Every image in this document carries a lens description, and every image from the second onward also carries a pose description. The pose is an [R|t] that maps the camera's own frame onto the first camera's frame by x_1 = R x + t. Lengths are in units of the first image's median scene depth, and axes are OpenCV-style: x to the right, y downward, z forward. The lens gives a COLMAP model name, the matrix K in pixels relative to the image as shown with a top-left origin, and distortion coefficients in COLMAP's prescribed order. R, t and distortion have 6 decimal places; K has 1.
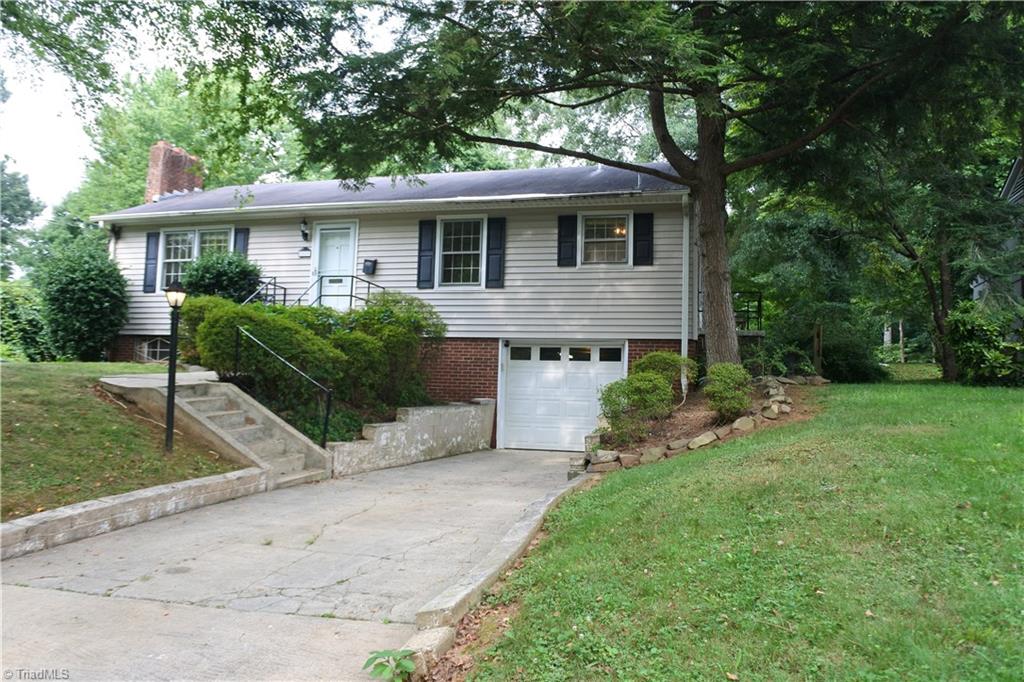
lens RADIAL K [[791.5, 0, 512.0], [0, 791.5, 341.0], [0, 0, 1]] dist [-0.118782, 0.049945]
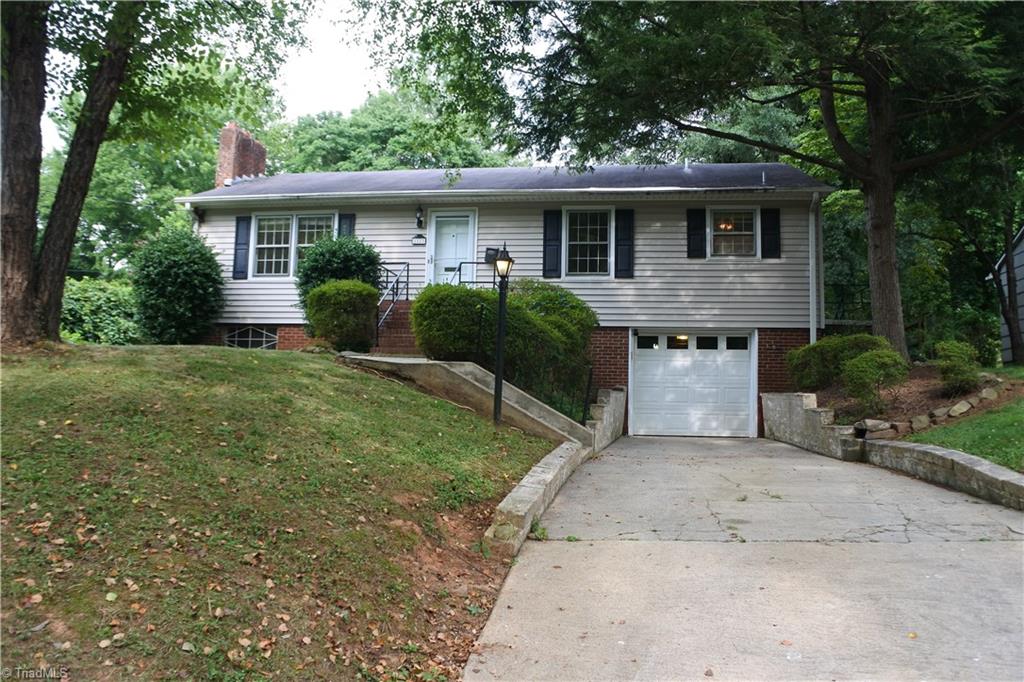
lens RADIAL K [[791.5, 0, 512.0], [0, 791.5, 341.0], [0, 0, 1]] dist [-0.118782, 0.049945]
pose [[0.993054, 0.004636, 0.117569, -0.280172], [-0.003632, 0.999955, -0.008760, 0.023536], [-0.117604, 0.008272, 0.993026, 0.005250]]
